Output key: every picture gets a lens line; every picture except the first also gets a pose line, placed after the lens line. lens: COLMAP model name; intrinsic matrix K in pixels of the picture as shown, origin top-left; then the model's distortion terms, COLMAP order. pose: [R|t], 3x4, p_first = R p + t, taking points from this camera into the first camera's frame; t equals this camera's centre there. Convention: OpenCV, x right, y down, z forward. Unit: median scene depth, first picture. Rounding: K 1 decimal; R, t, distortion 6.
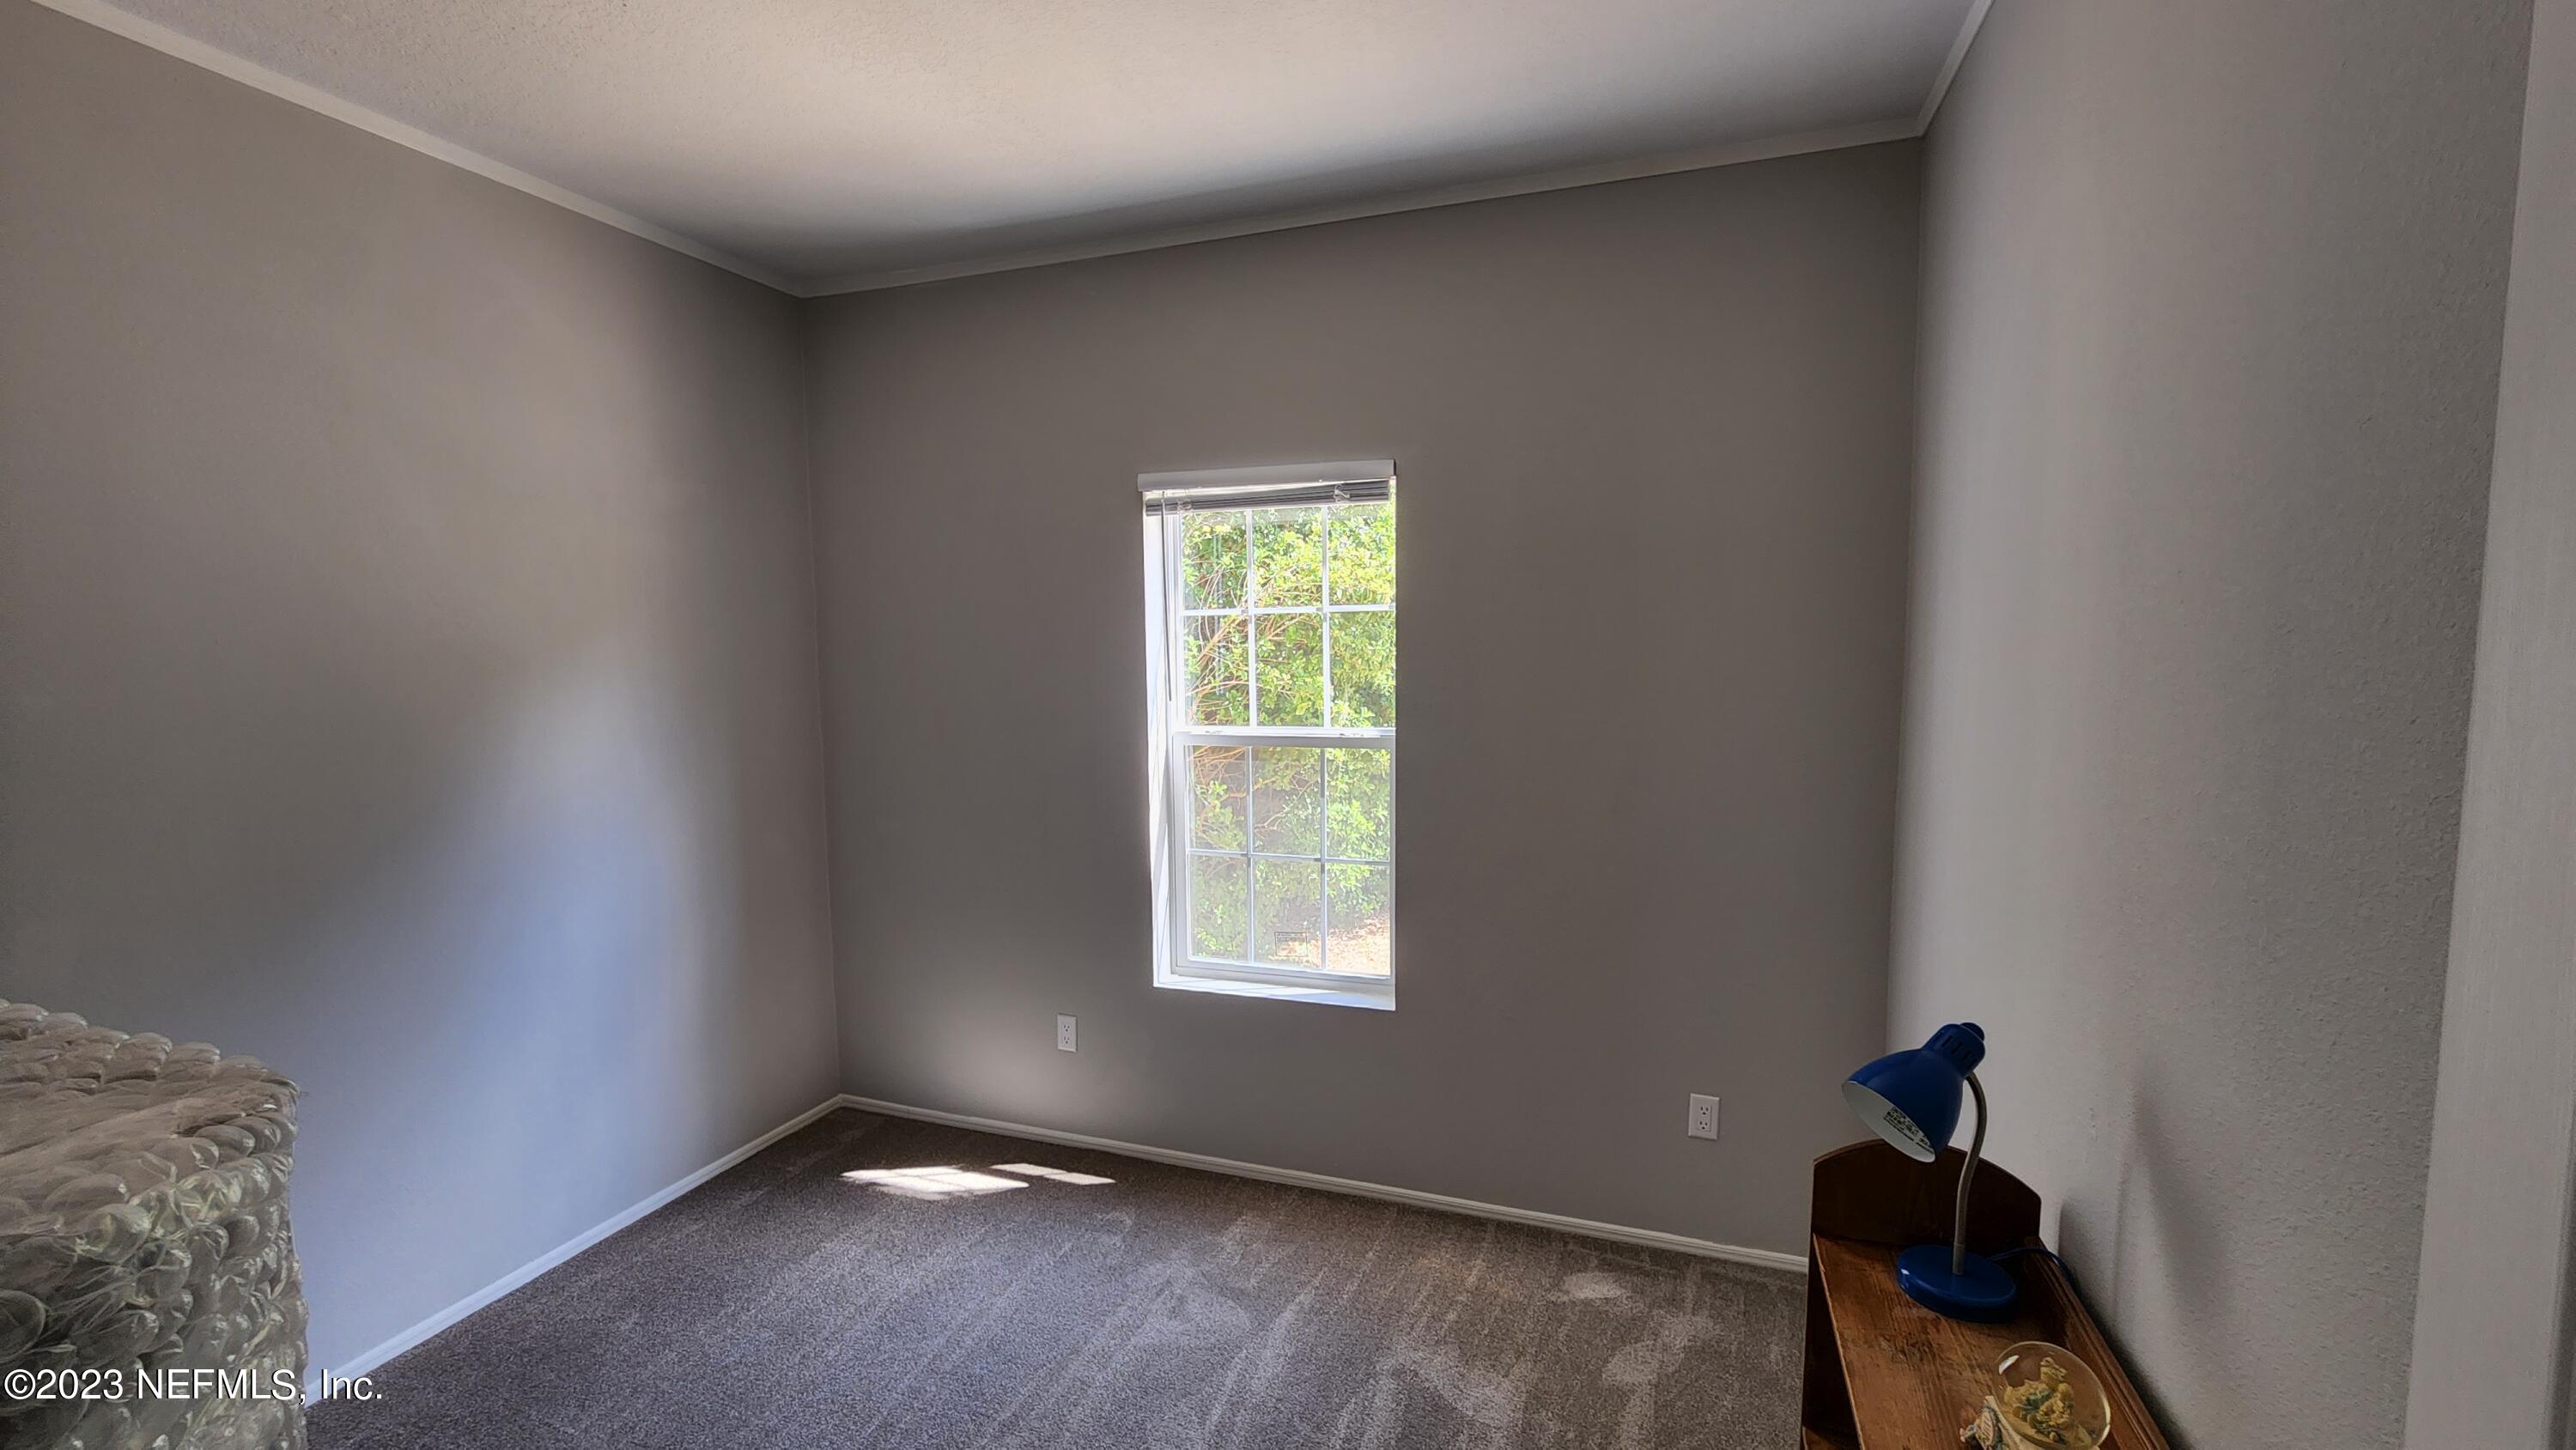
lens RADIAL K [[1061.8, 0, 1288.0], [0, 1061.8, 725.0], [0, 0, 1]] dist [-0.001845, -0.000320]
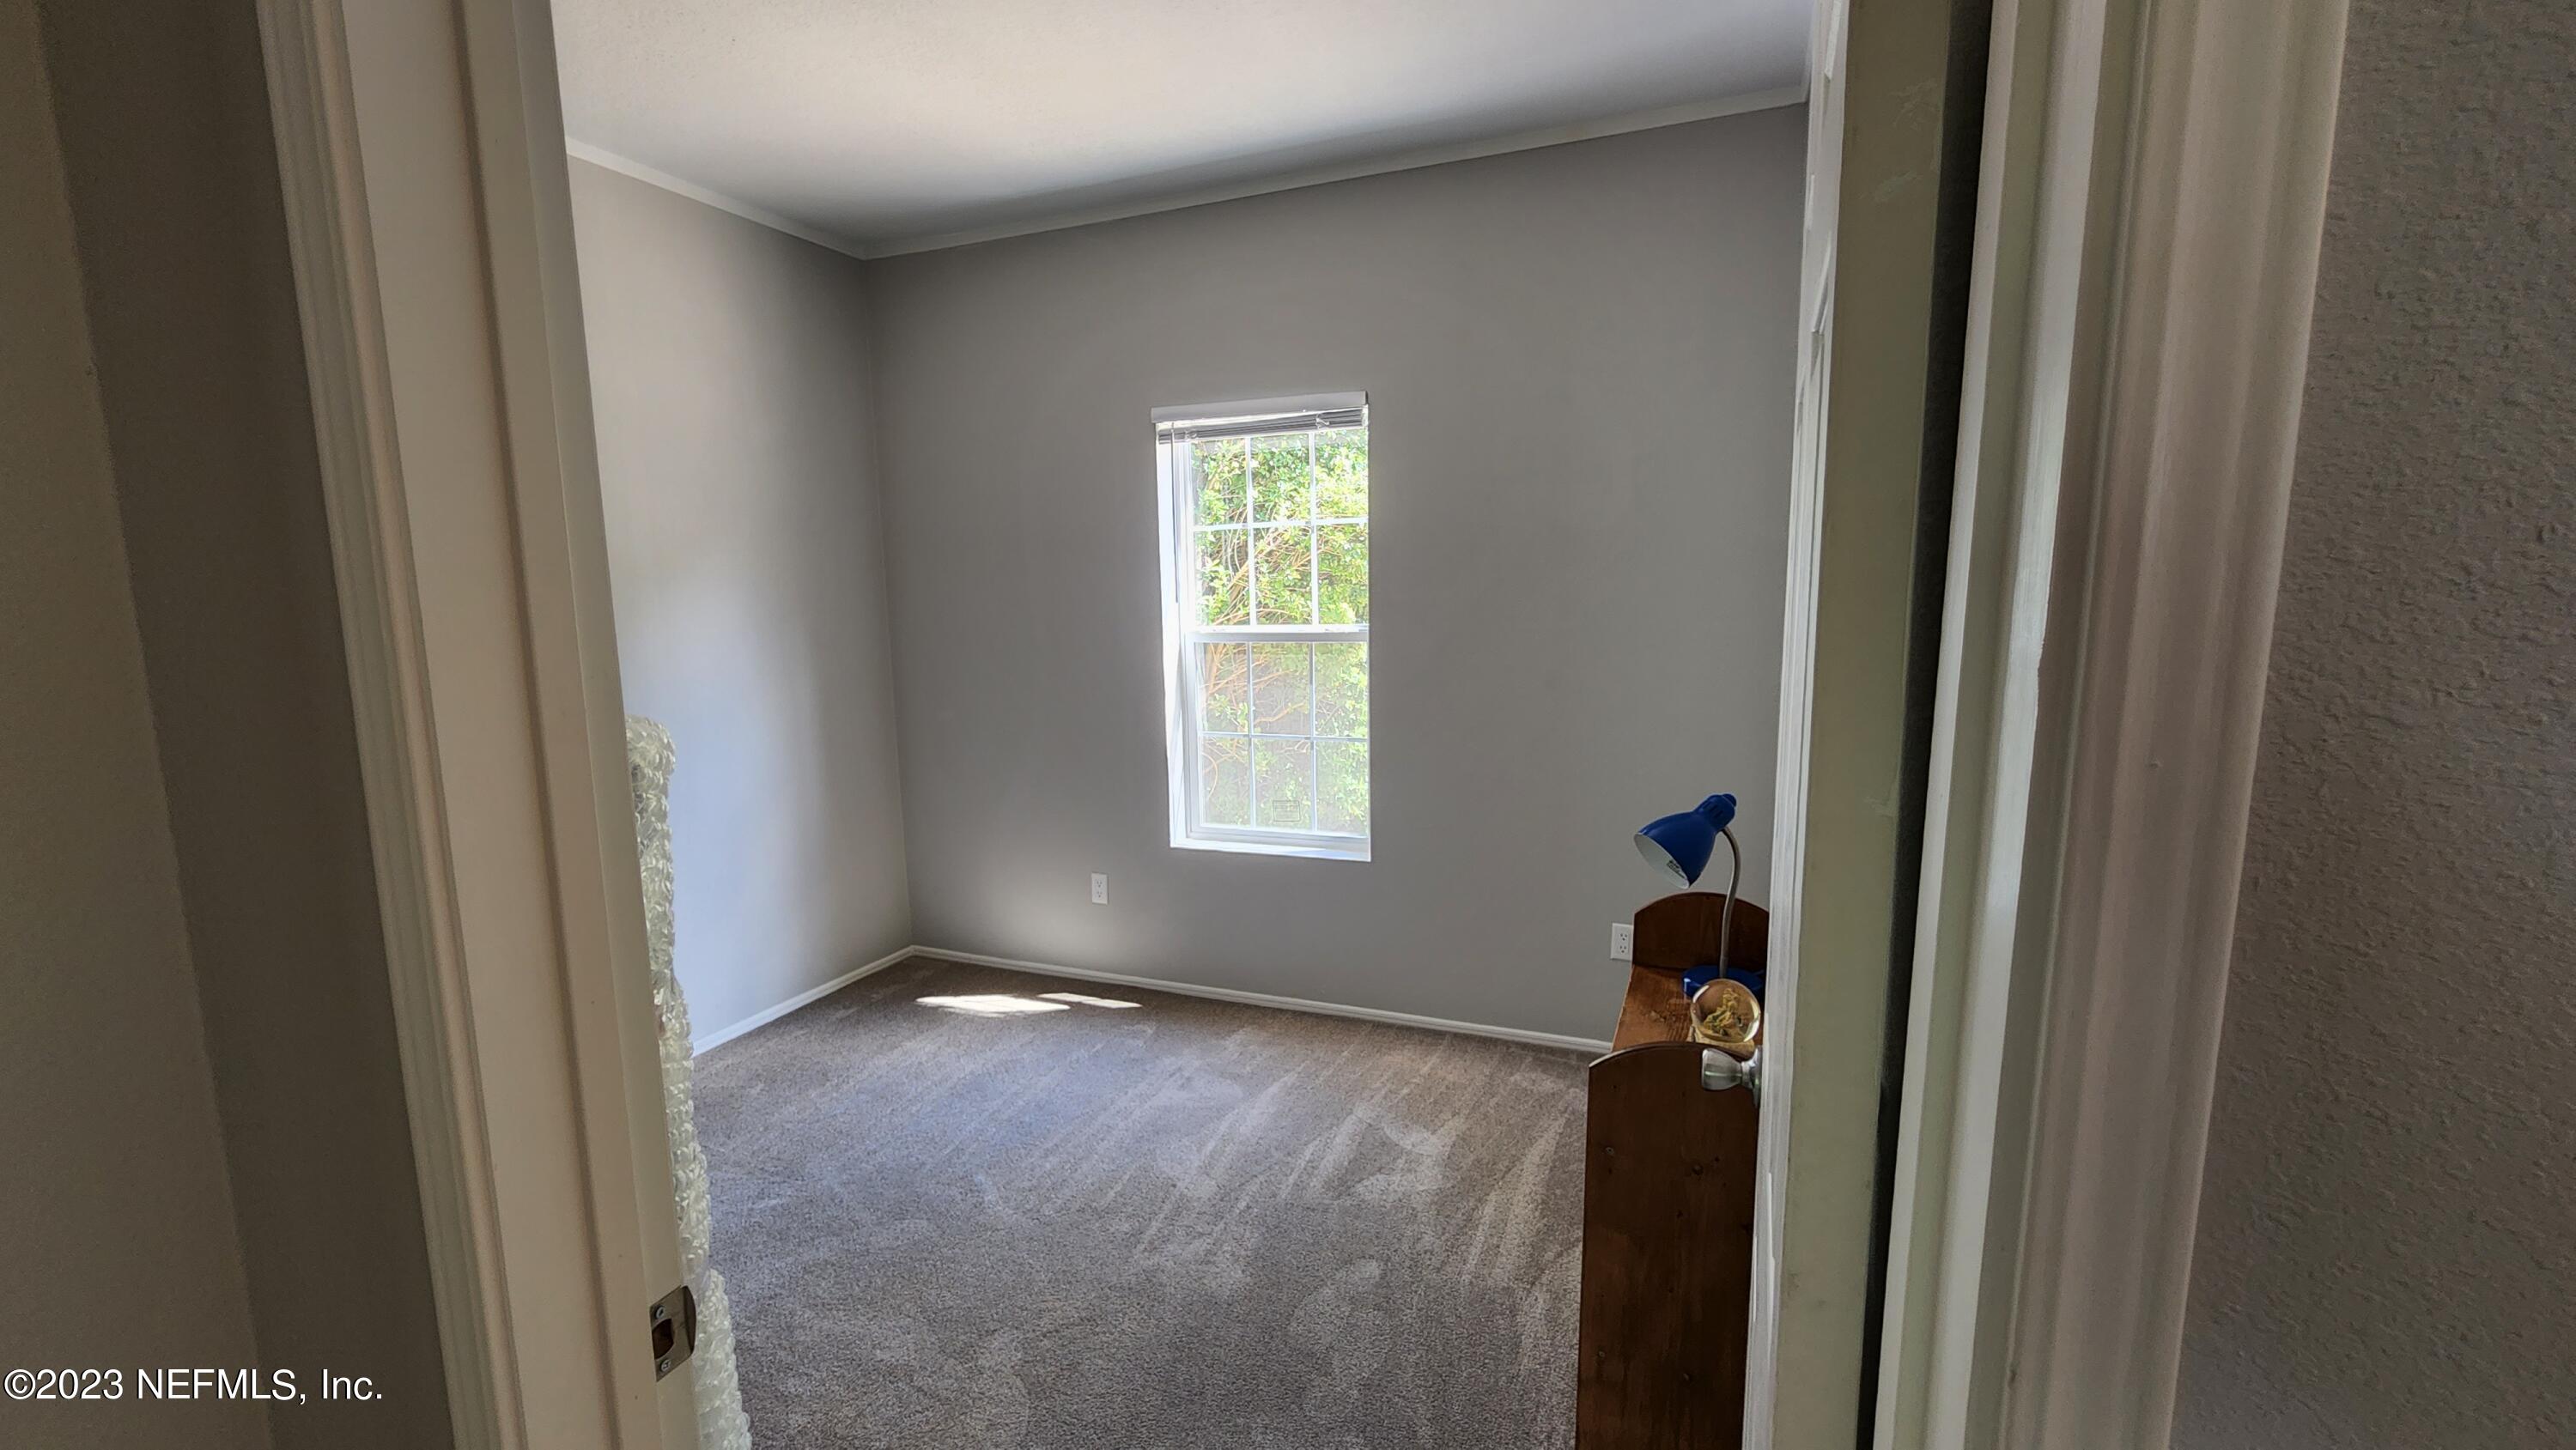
lens RADIAL K [[1061.8, 0, 1288.0], [0, 1061.8, 725.0], [0, 0, 1]] dist [-0.001845, -0.000320]
pose [[0.999019, -0.003963, -0.044111, 0.062402], [0.006319, 0.998553, 0.053411, 0.053205], [0.043836, -0.053637, 0.997598, -0.186226]]
